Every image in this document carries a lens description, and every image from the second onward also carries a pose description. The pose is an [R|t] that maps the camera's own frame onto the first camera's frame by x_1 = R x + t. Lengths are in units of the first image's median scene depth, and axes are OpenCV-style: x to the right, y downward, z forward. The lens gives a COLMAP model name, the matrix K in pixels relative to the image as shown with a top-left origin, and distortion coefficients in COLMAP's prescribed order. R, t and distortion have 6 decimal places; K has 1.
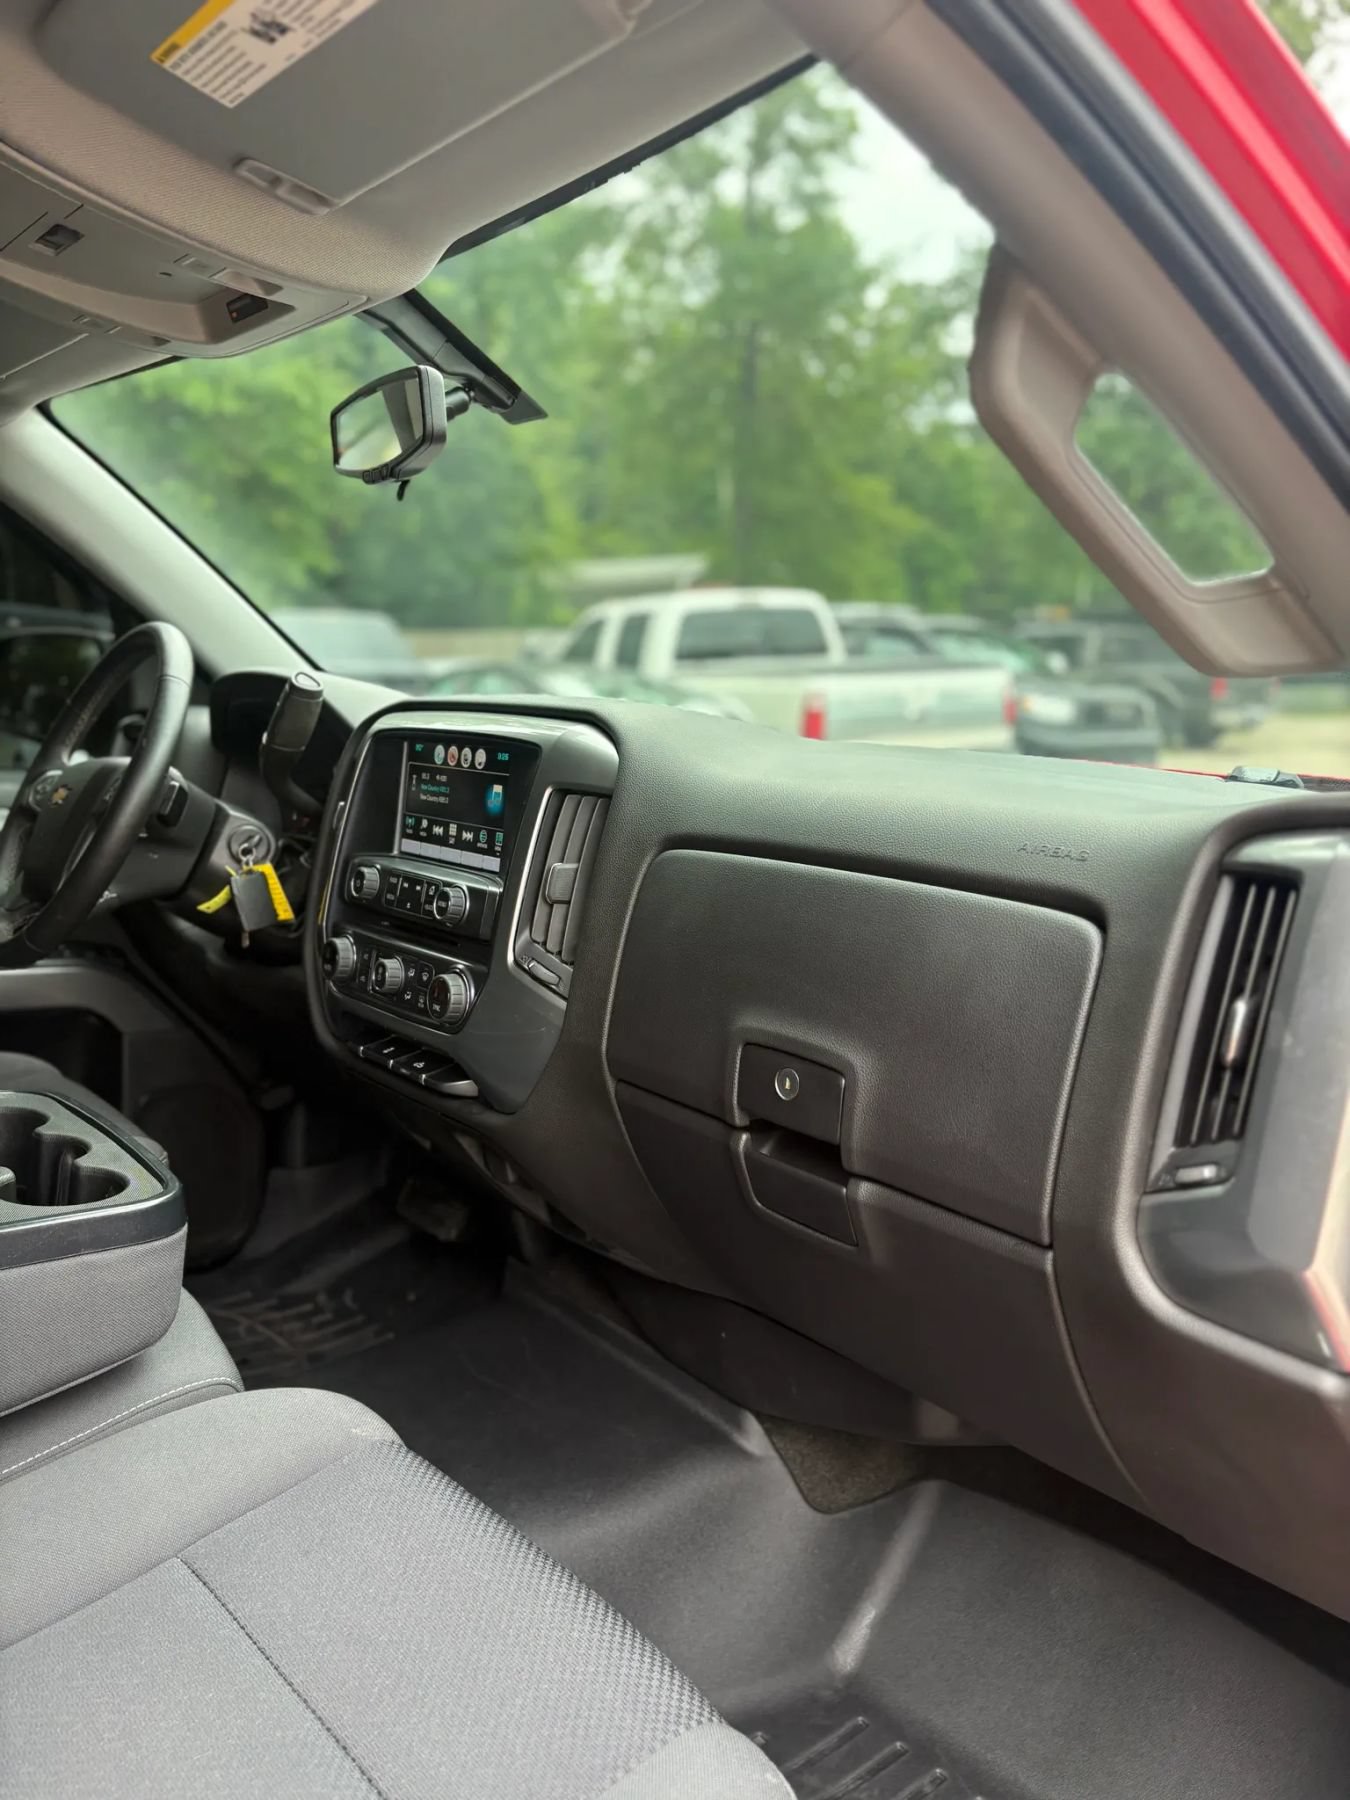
lens RADIAL K [[1397.7, 0, 712.8], [0, 1397.7, 892.9], [0, 0, 1]] dist [0.022481, -0.035073]
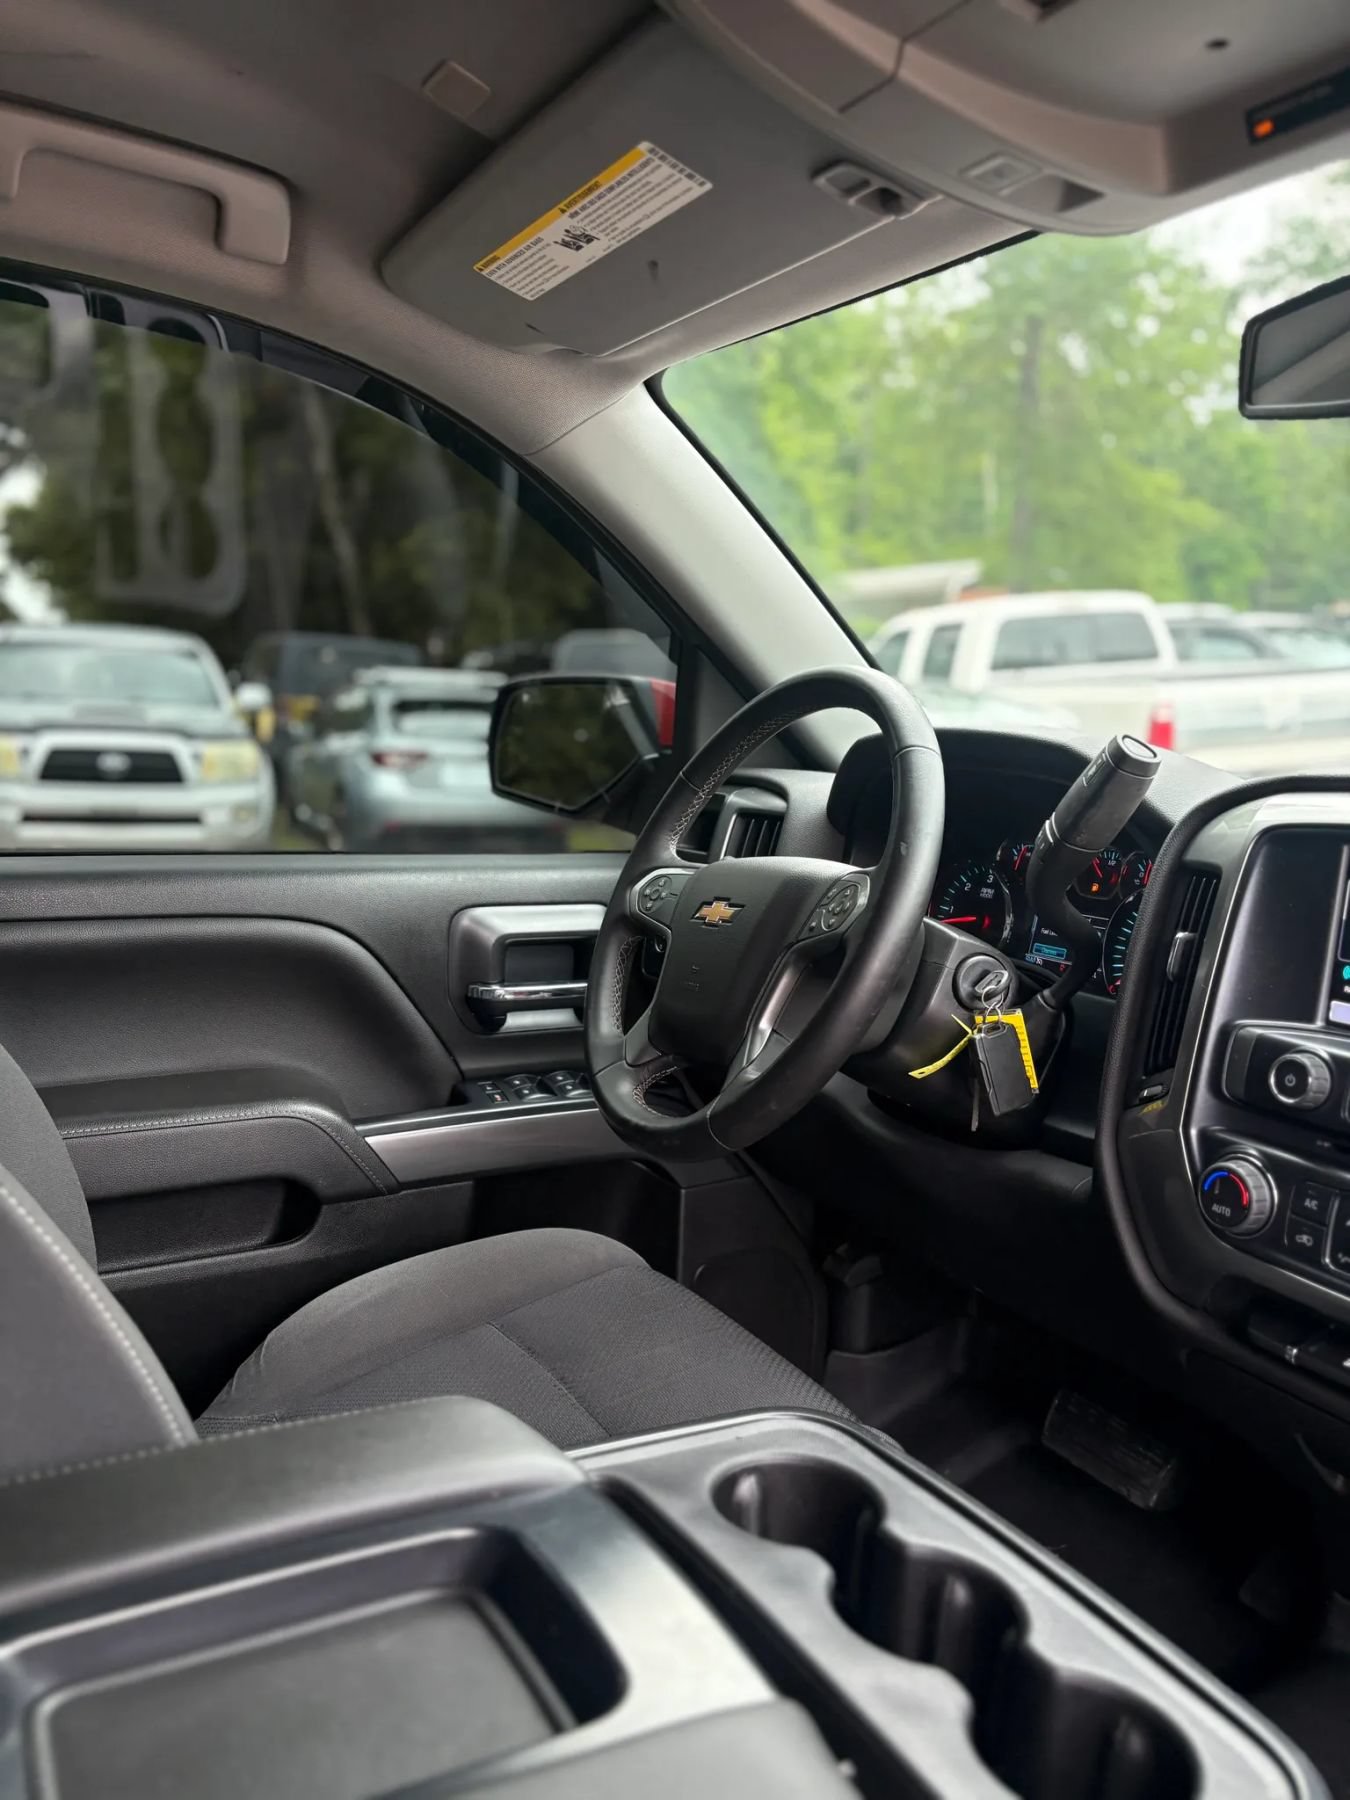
lens RADIAL K [[1397.7, 0, 677.2], [0, 1397.7, 891.5], [0, 0, 1]] dist [0.022481, -0.035073]
pose [[0.978890, 0.001035, -0.204386, -0.336157], [-0.003142, 0.999945, -0.009983, -0.071353], [0.204365, 0.010415, 0.978839, 0.296877]]
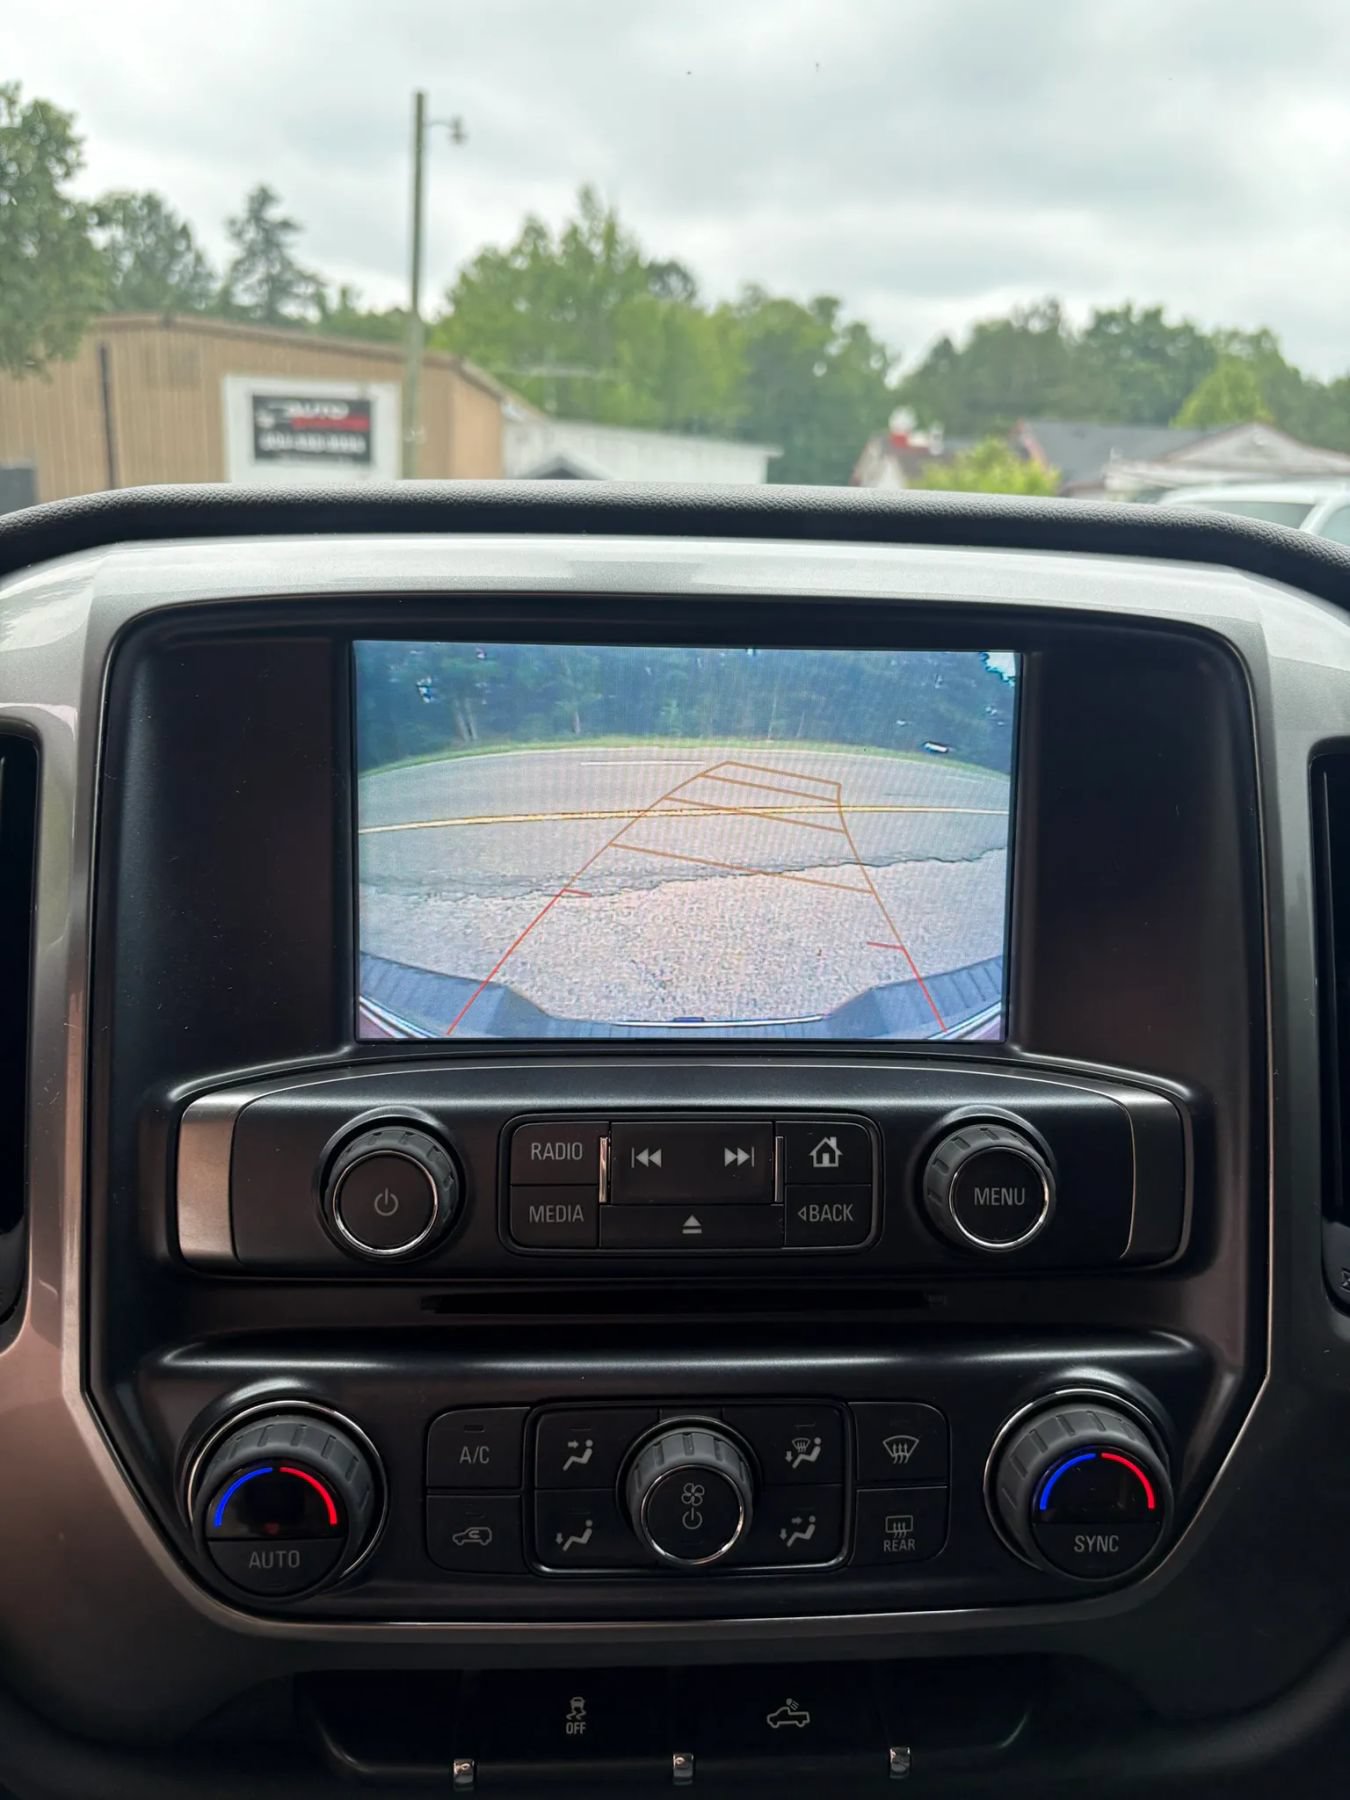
lens RADIAL K [[1397.7, 0, 701.6], [0, 1397.7, 884.9], [0, 0, 1]] dist [0.022481, -0.035073]
pose [[0.600887, -0.185150, 0.777595, -0.351095], [0.104395, 0.982649, 0.153304, -0.084551], [-0.792488, -0.010941, 0.609790, 0.687535]]
